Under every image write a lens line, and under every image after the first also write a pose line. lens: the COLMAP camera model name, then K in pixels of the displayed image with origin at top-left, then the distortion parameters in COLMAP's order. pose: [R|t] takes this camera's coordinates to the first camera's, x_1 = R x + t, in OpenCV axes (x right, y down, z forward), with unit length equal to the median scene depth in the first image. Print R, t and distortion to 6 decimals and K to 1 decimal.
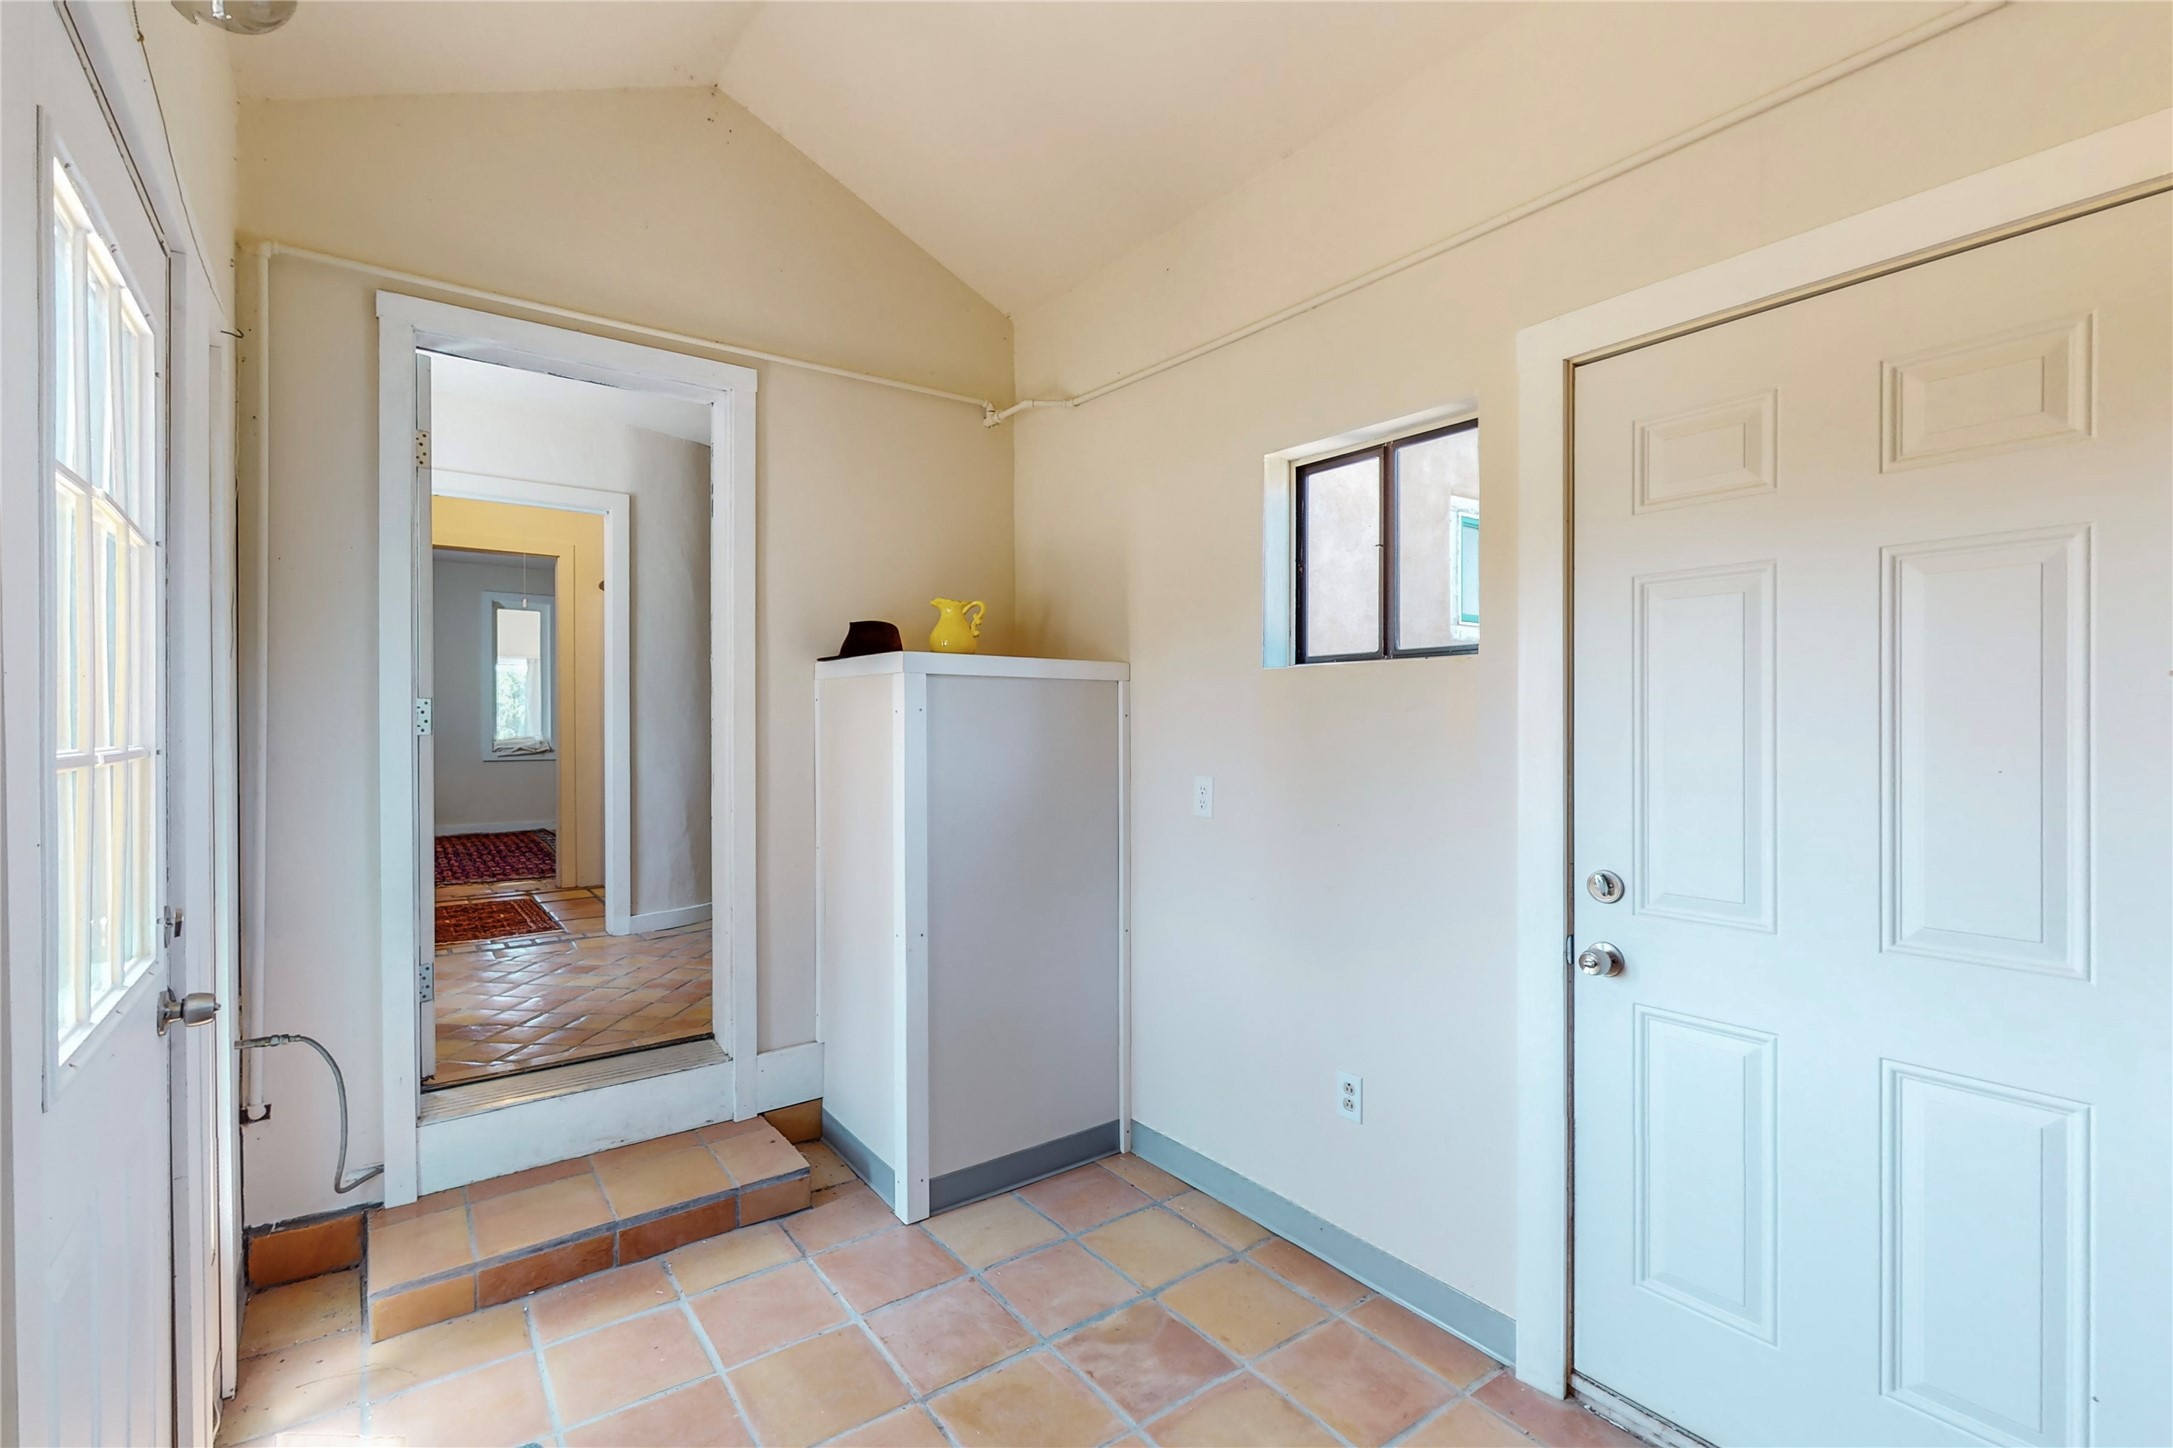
lens RADIAL K [[939.4, 0, 1083.7], [0, 939.4, 726.3], [0, 0, 1]] dist [0.023905, 0.000638]
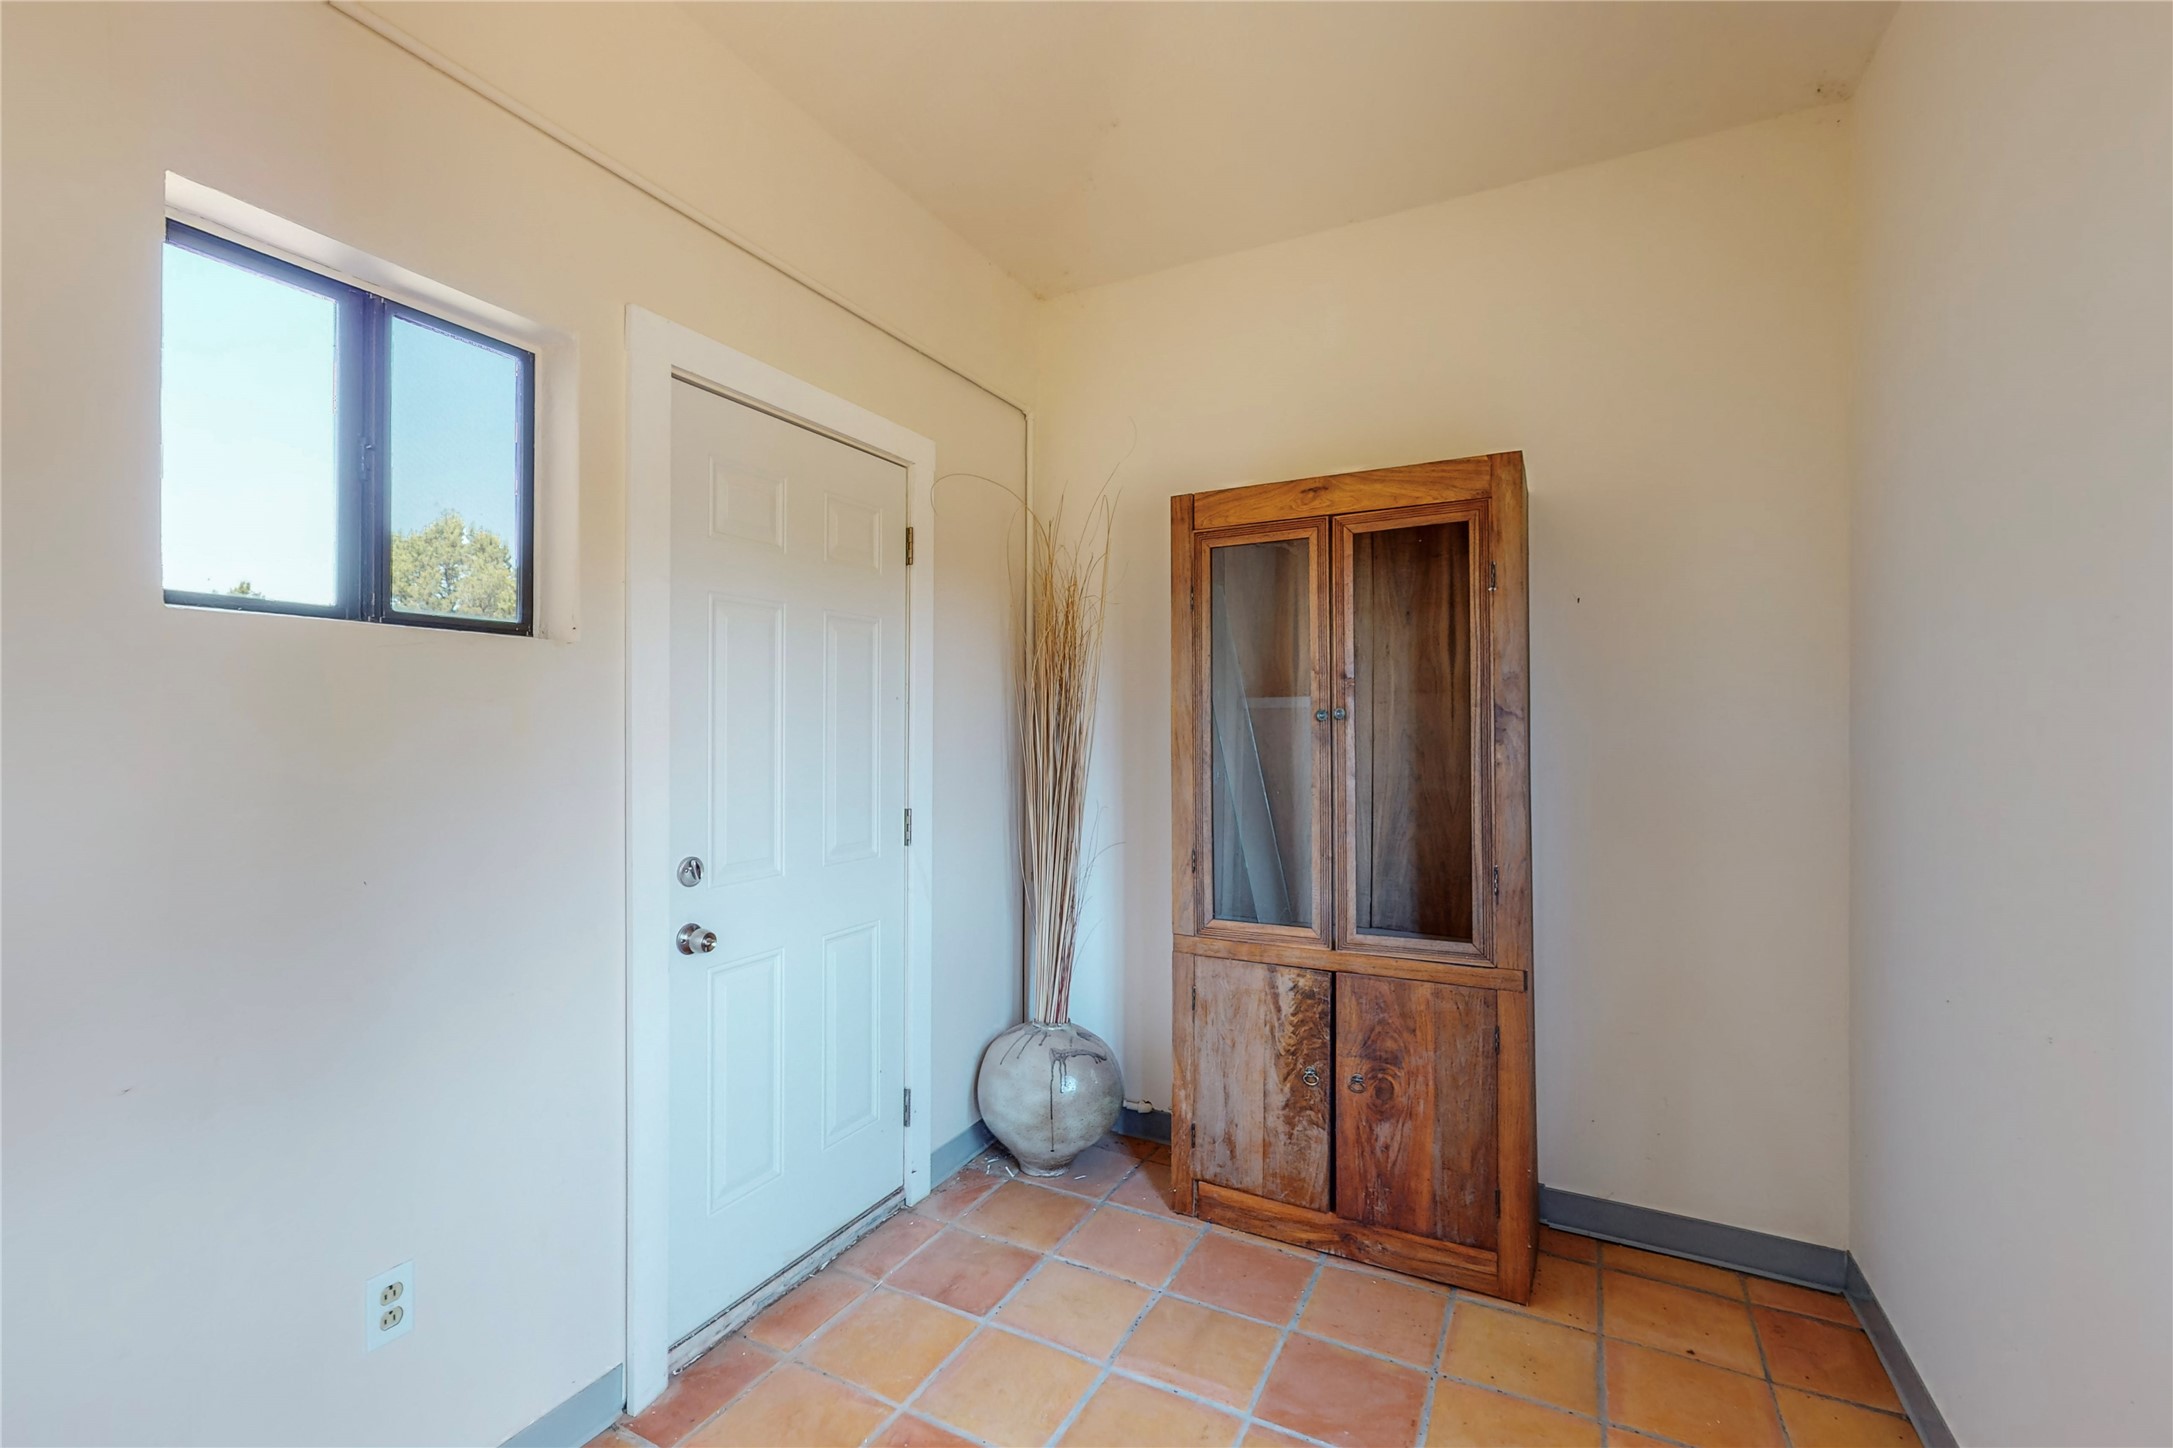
lens RADIAL K [[939.4, 0, 1095.4], [0, 939.4, 724.7], [0, 0, 1]] dist [0.023905, 0.000638]
pose [[-0.430789, 0.007558, 0.902421, -0.503582], [0.002602, 0.999971, -0.007133, 0.006297], [-0.902449, -0.000725, -0.430796, 0.839394]]
